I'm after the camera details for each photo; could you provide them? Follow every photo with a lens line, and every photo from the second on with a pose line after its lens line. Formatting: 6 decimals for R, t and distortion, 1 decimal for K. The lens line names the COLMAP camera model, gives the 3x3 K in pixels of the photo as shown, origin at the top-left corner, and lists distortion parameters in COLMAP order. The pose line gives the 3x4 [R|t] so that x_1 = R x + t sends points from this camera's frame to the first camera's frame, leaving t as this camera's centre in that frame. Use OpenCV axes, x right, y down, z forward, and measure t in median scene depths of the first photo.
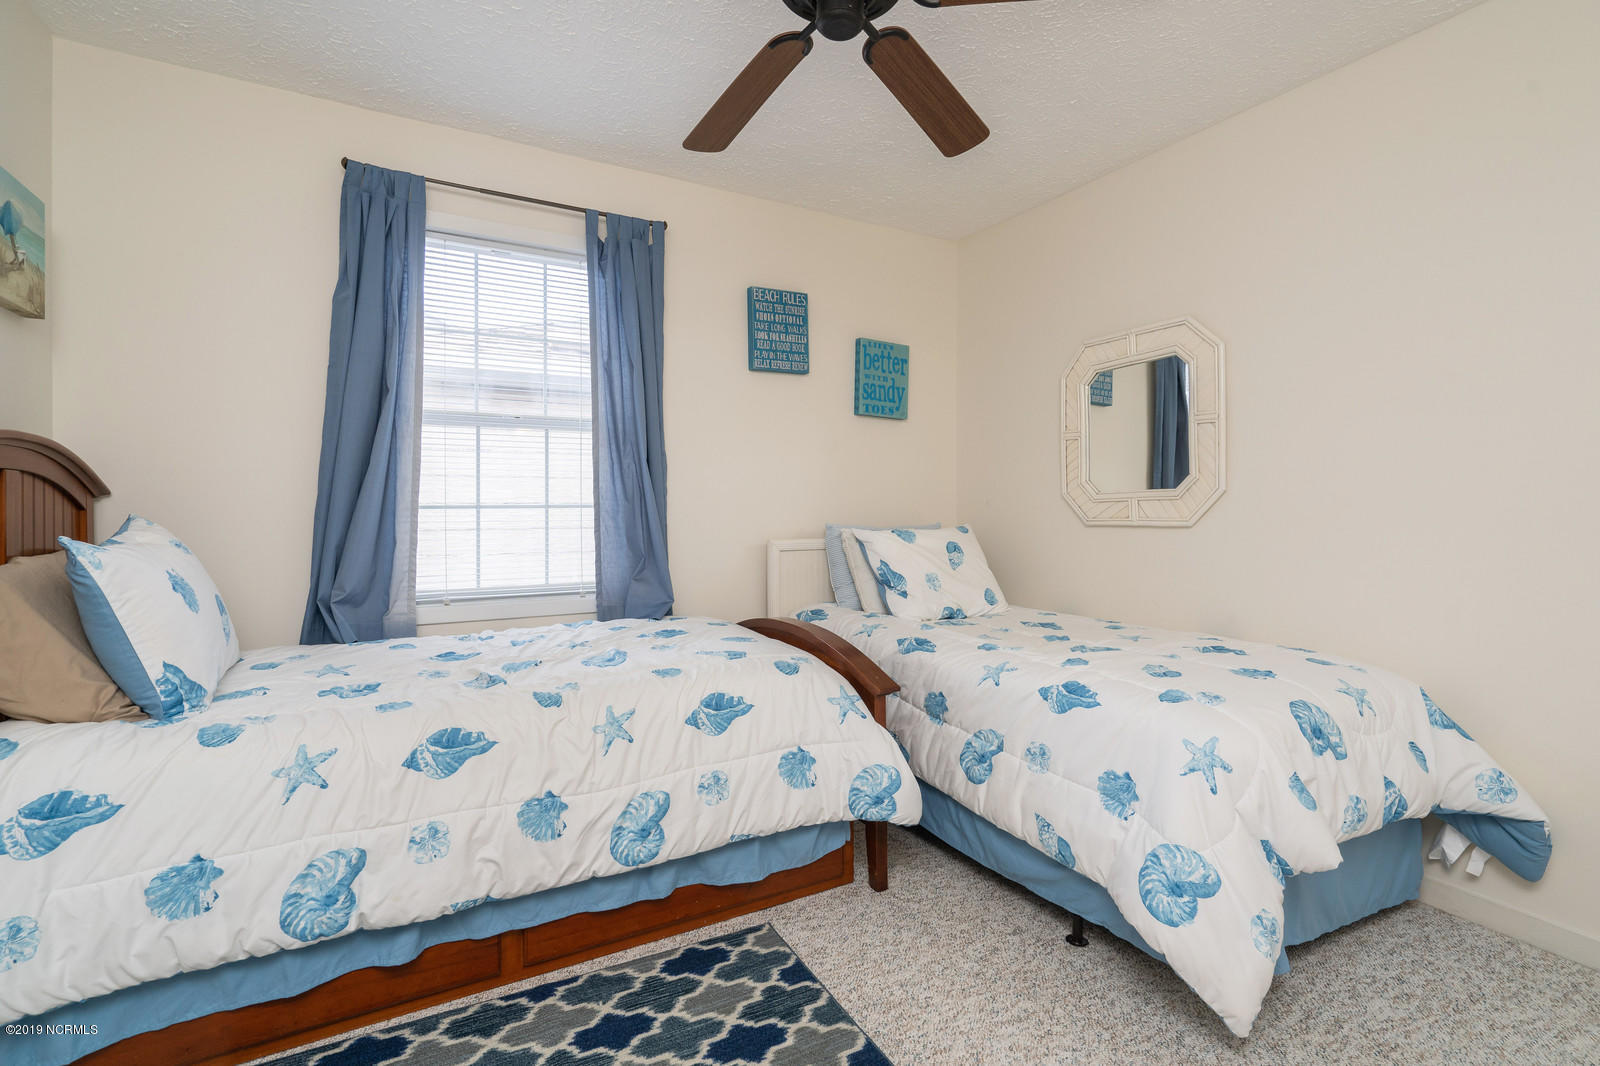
lens RADIAL K [[752.6, 0, 804.4], [0, 752.6, 511.8], [0, 0, 1]] dist [0.001653, 0.000652]
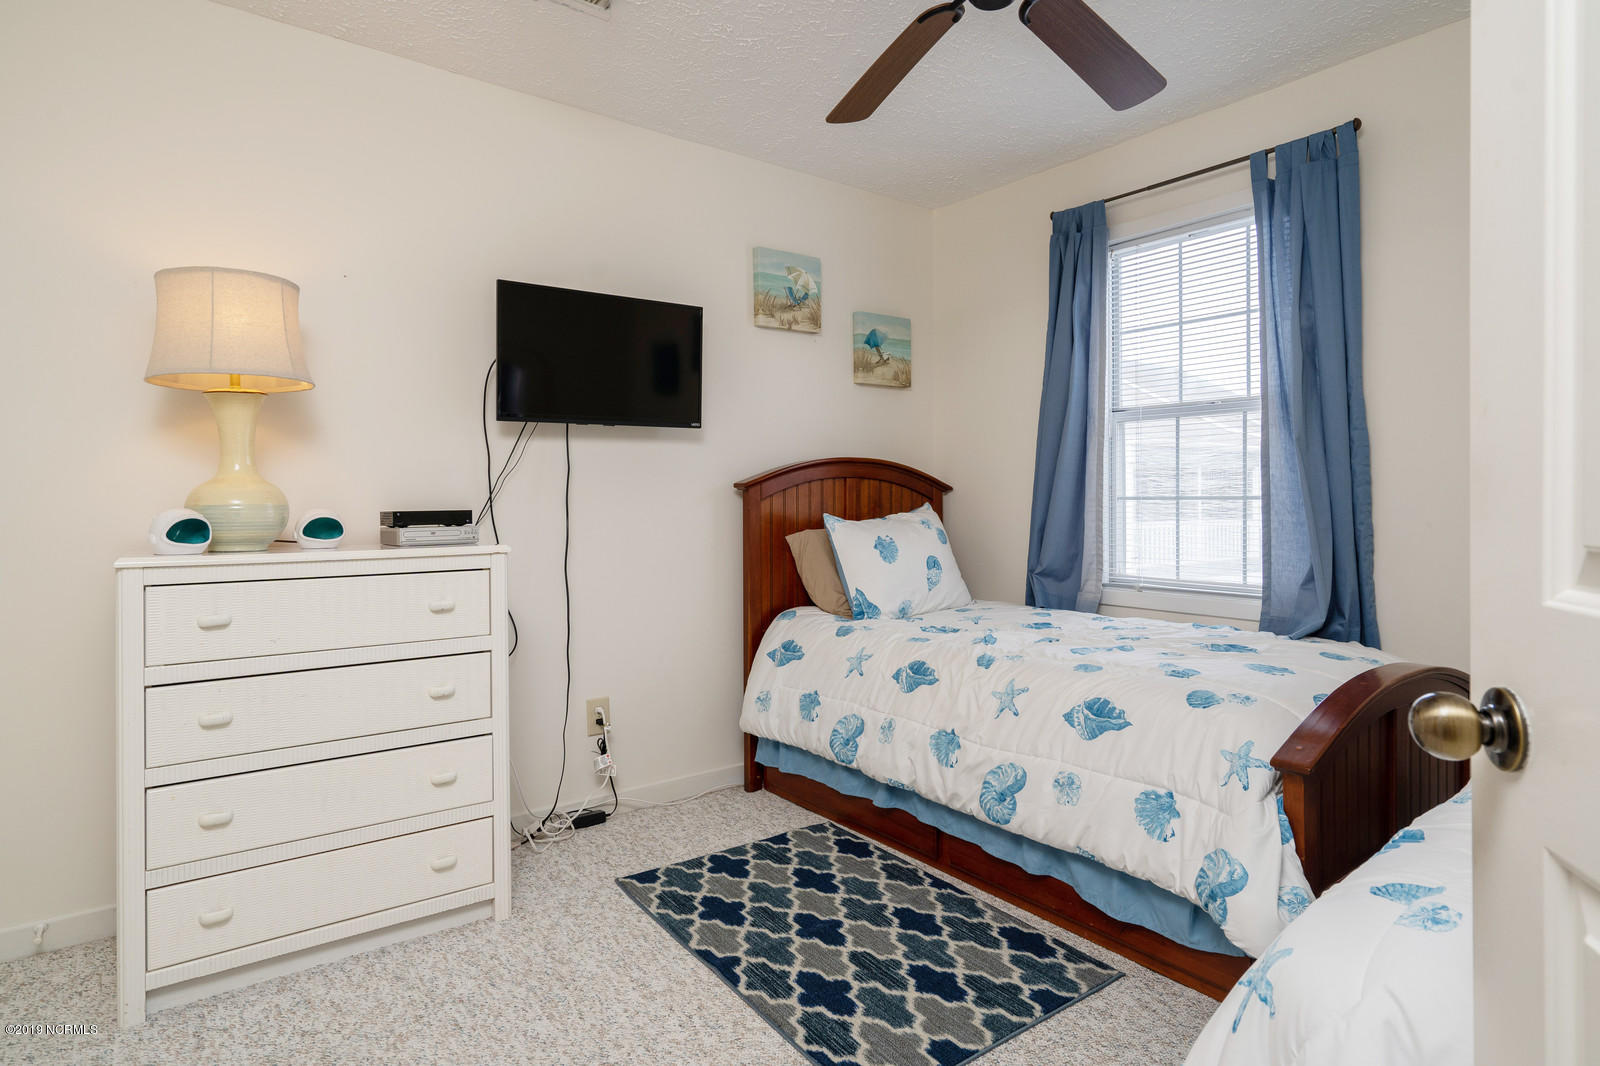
lens RADIAL K [[870.1, 0, 801.4], [0, 870.1, 514.0], [0, 0, 1]] dist [0.031532, 0.000323]
pose [[0.140669, 0.019940, -0.989856, 0.973620], [-0.005841, 0.999796, 0.019310, -0.007192], [0.990039, 0.003066, 0.140757, 0.519097]]
